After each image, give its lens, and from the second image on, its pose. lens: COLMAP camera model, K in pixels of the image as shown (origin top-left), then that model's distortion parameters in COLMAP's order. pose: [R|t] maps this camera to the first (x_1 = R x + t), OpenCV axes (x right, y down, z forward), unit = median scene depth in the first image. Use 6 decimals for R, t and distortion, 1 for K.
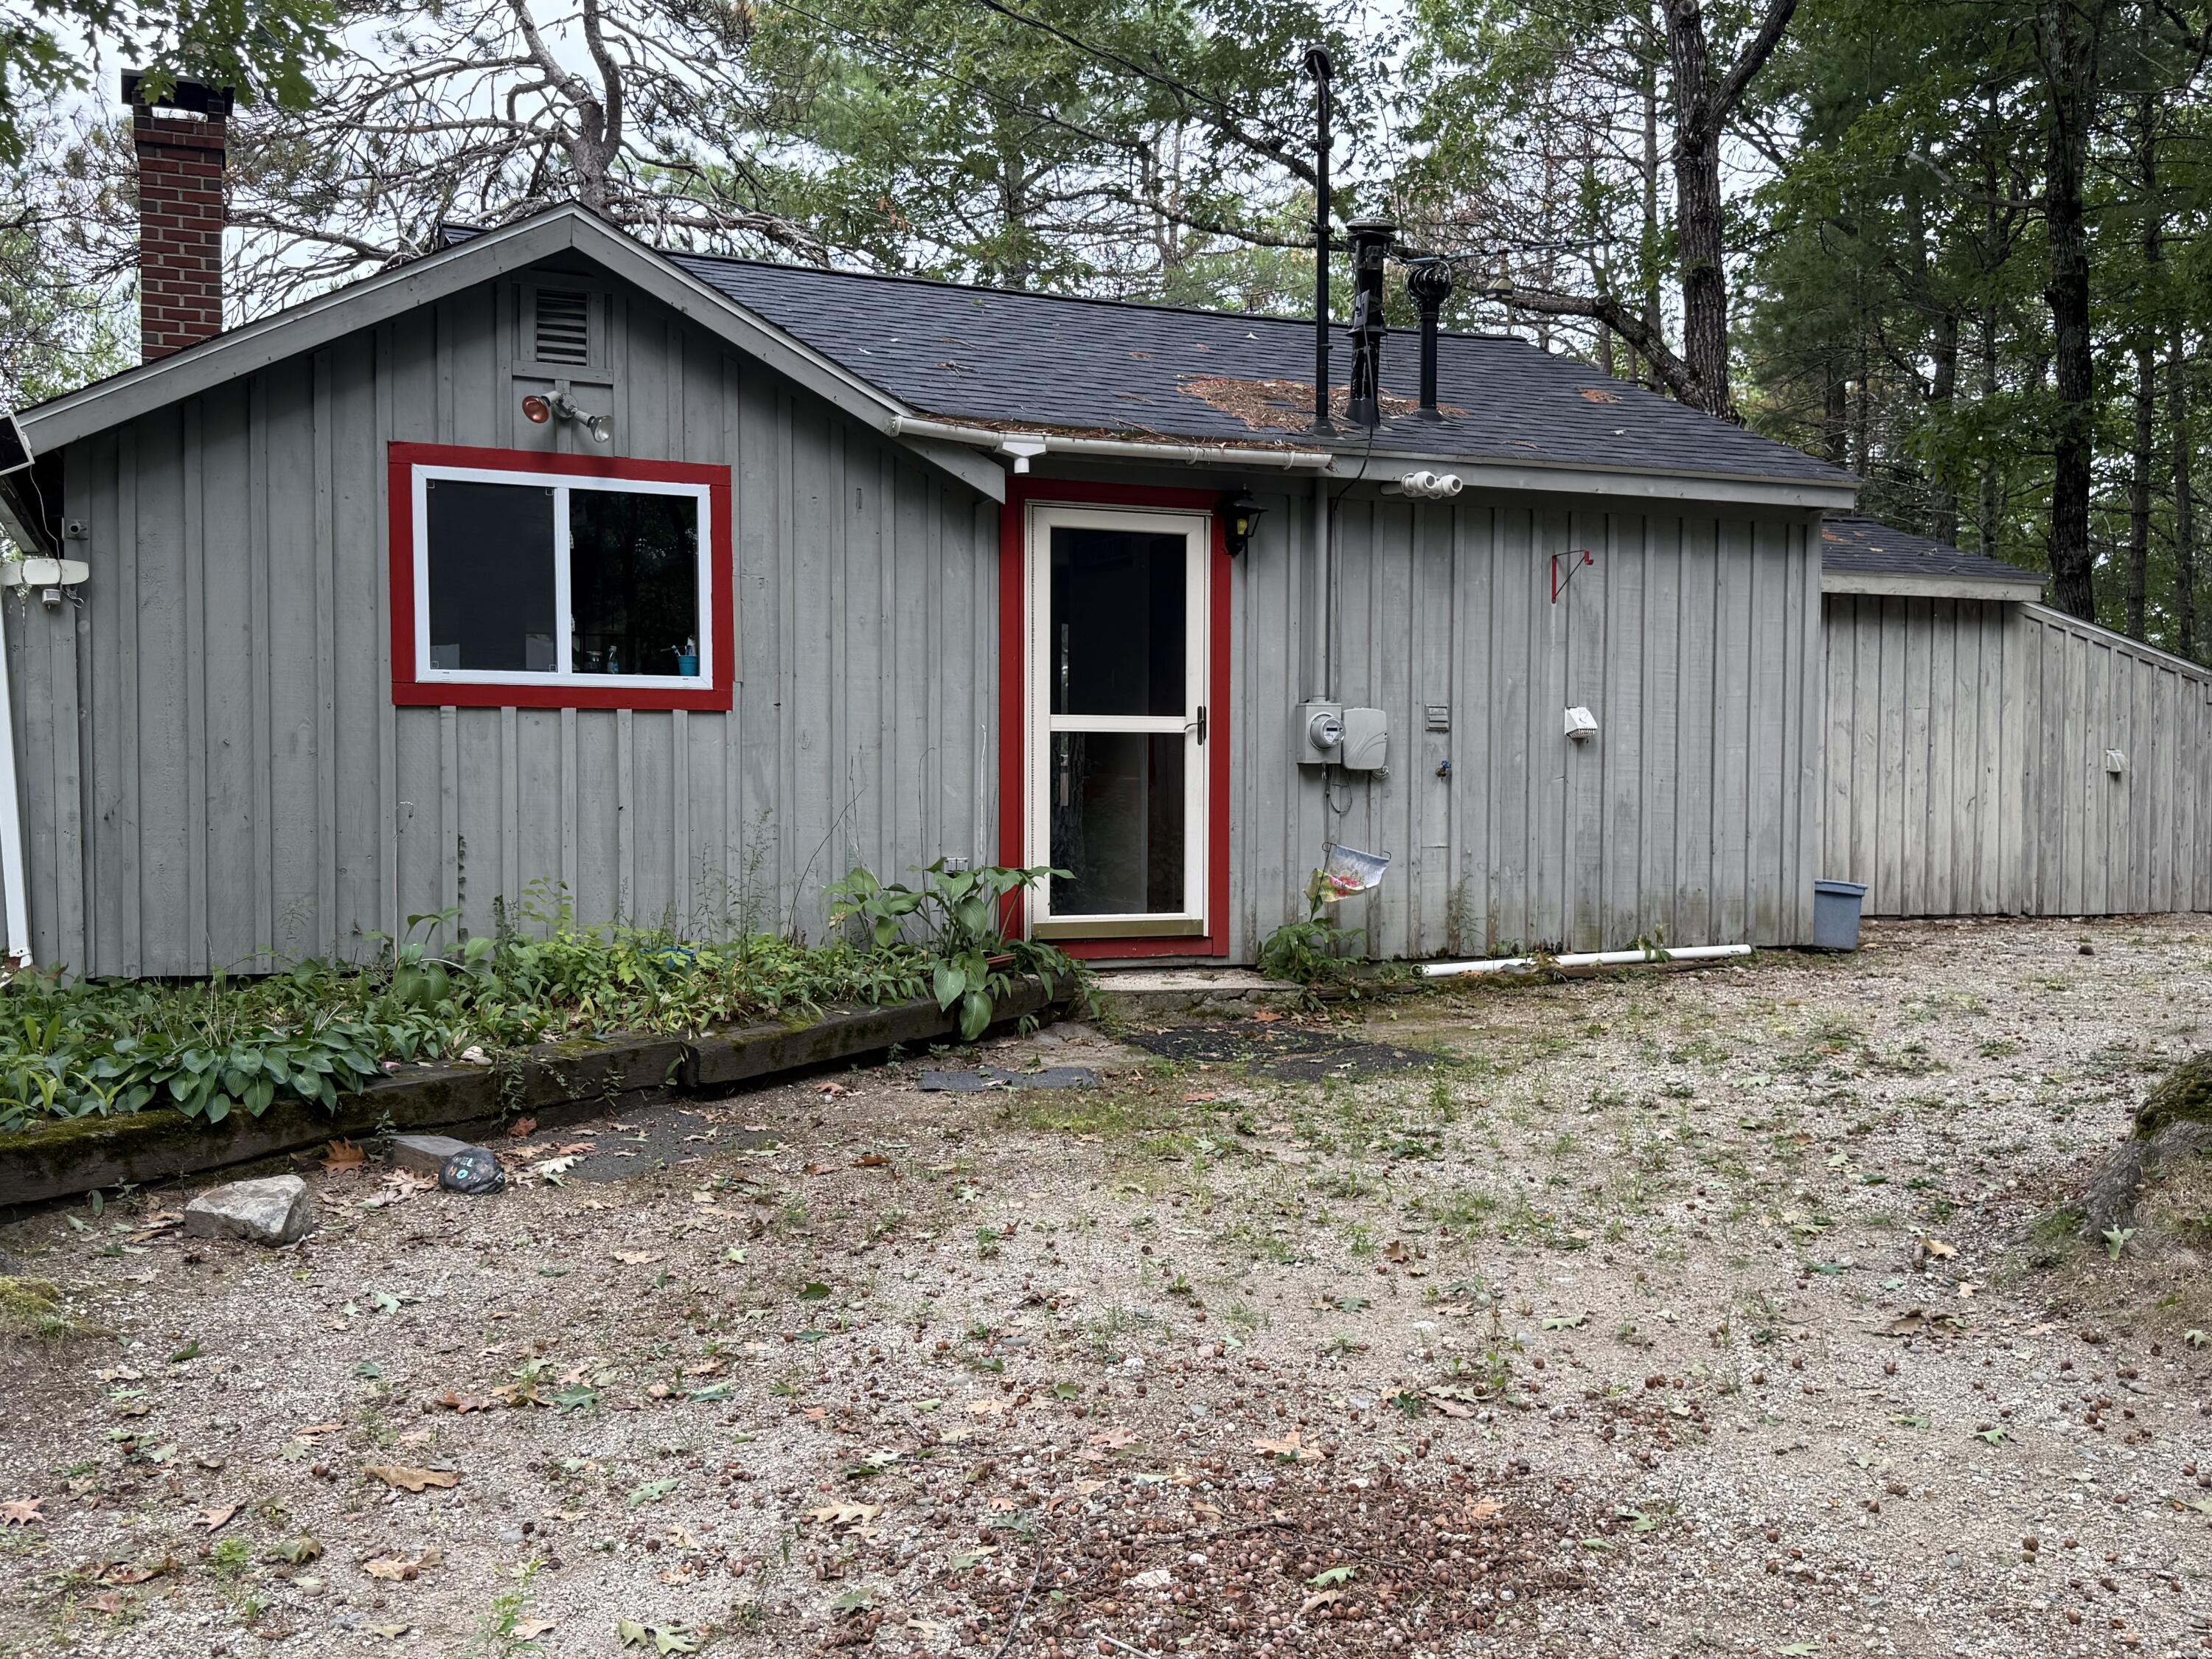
lens RADIAL K [[2124.0, 0, 1108.8], [0, 2124.0, 813.7], [0, 0, 1]] dist [0.068749, 0.000000]
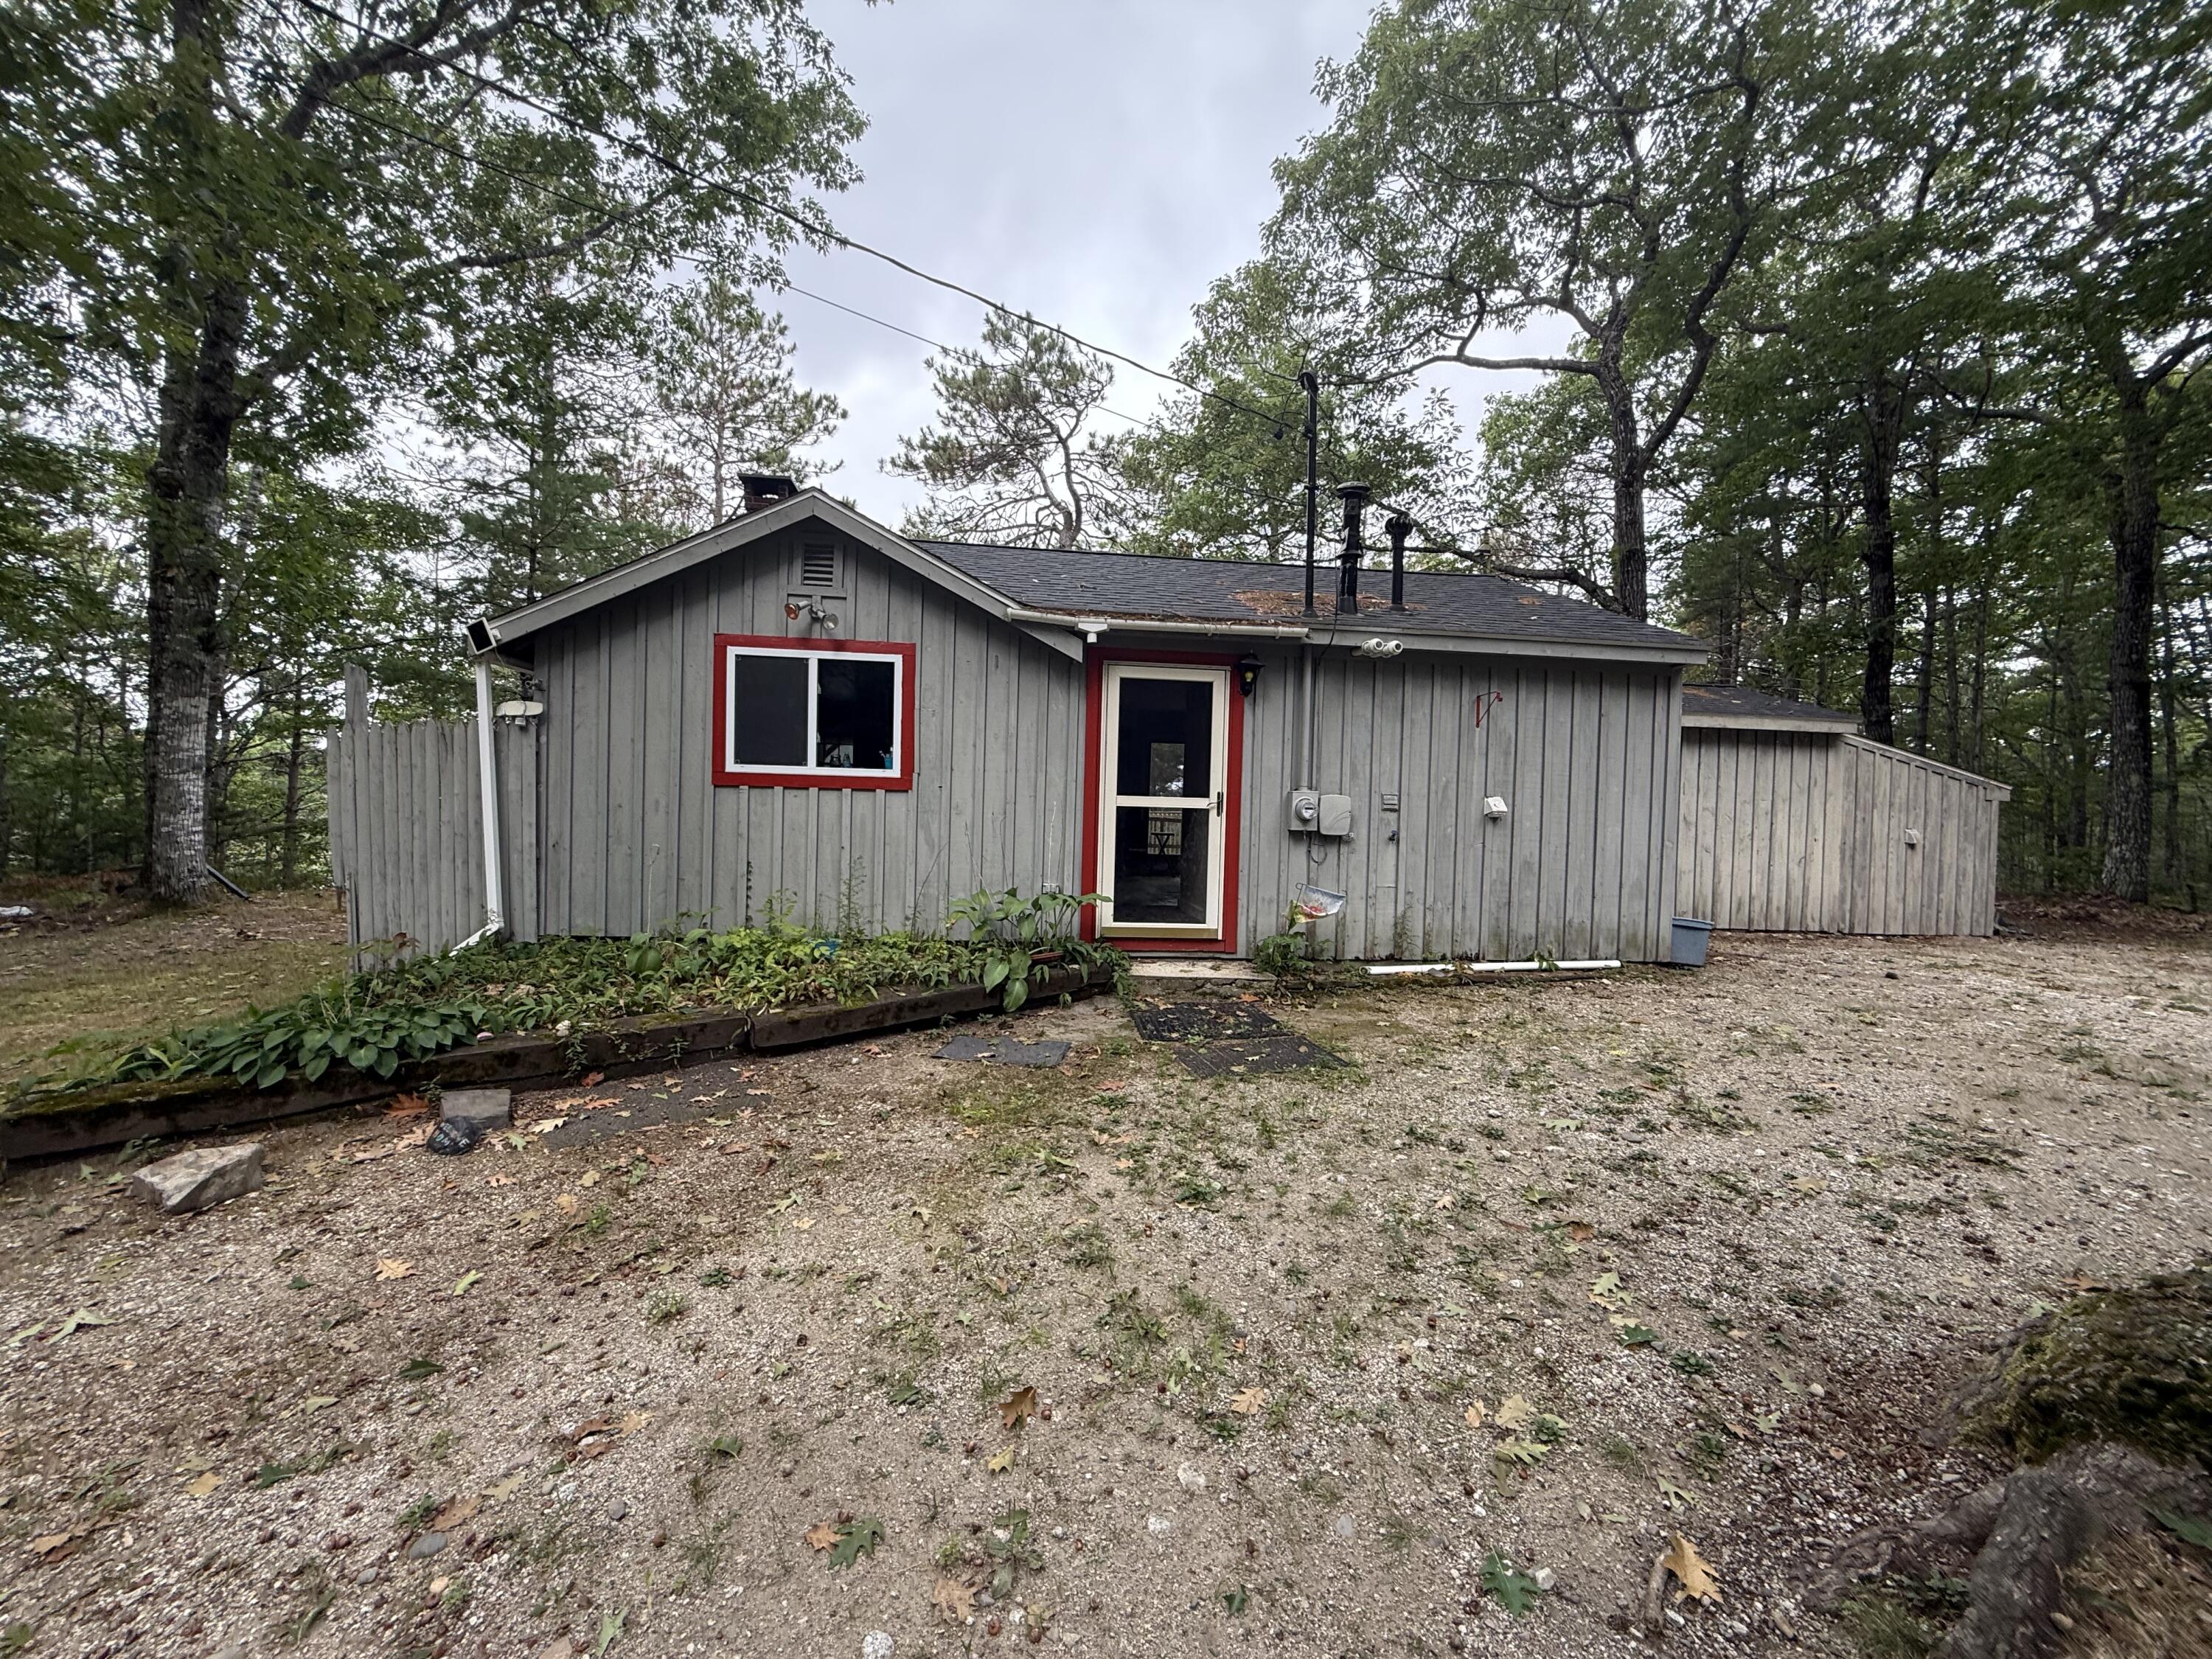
lens RADIAL K [[881.5, 0, 1102.4], [0, 881.5, 819.4], [0, 0, 1]] dist [-0.003208, 0.003470]
pose [[0.956418, 0.025602, -0.290878, 0.152440], [-0.029277, 0.999537, -0.008289, -0.023129], [0.290531, 0.016443, 0.956724, 0.361984]]
